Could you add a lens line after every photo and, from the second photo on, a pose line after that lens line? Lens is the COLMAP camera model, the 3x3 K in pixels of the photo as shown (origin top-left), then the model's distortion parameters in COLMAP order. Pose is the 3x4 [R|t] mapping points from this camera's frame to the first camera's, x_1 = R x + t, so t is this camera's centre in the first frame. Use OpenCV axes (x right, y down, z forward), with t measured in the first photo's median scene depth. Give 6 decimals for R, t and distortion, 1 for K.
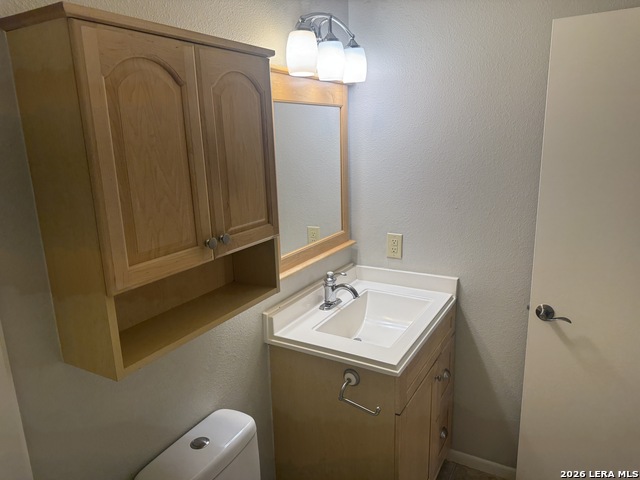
lens RADIAL K [[451.3, 0, 318.8], [0, 451.3, 240.2], [0, 0, 1]] dist [0.061873, -0.062658]
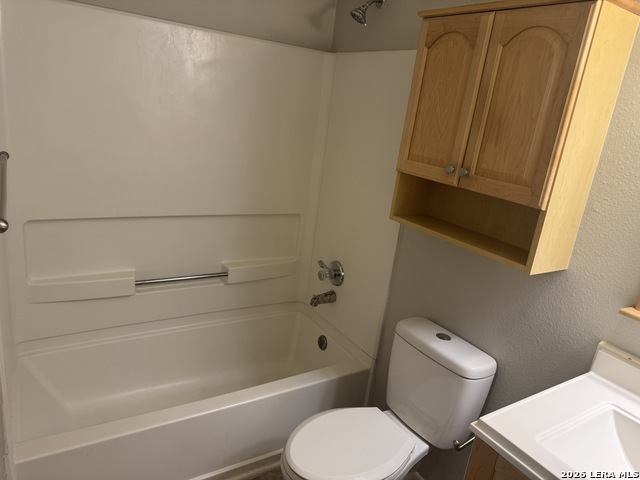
lens RADIAL K [[451.3, 0, 320.1], [0, 451.3, 240.6], [0, 0, 1]] dist [0.061873, -0.062658]
pose [[-0.458193, 0.242683, -0.855082, 1.219451], [-0.306353, 0.859944, 0.408221, -0.262481], [0.834390, 0.449001, -0.319673, 1.329180]]
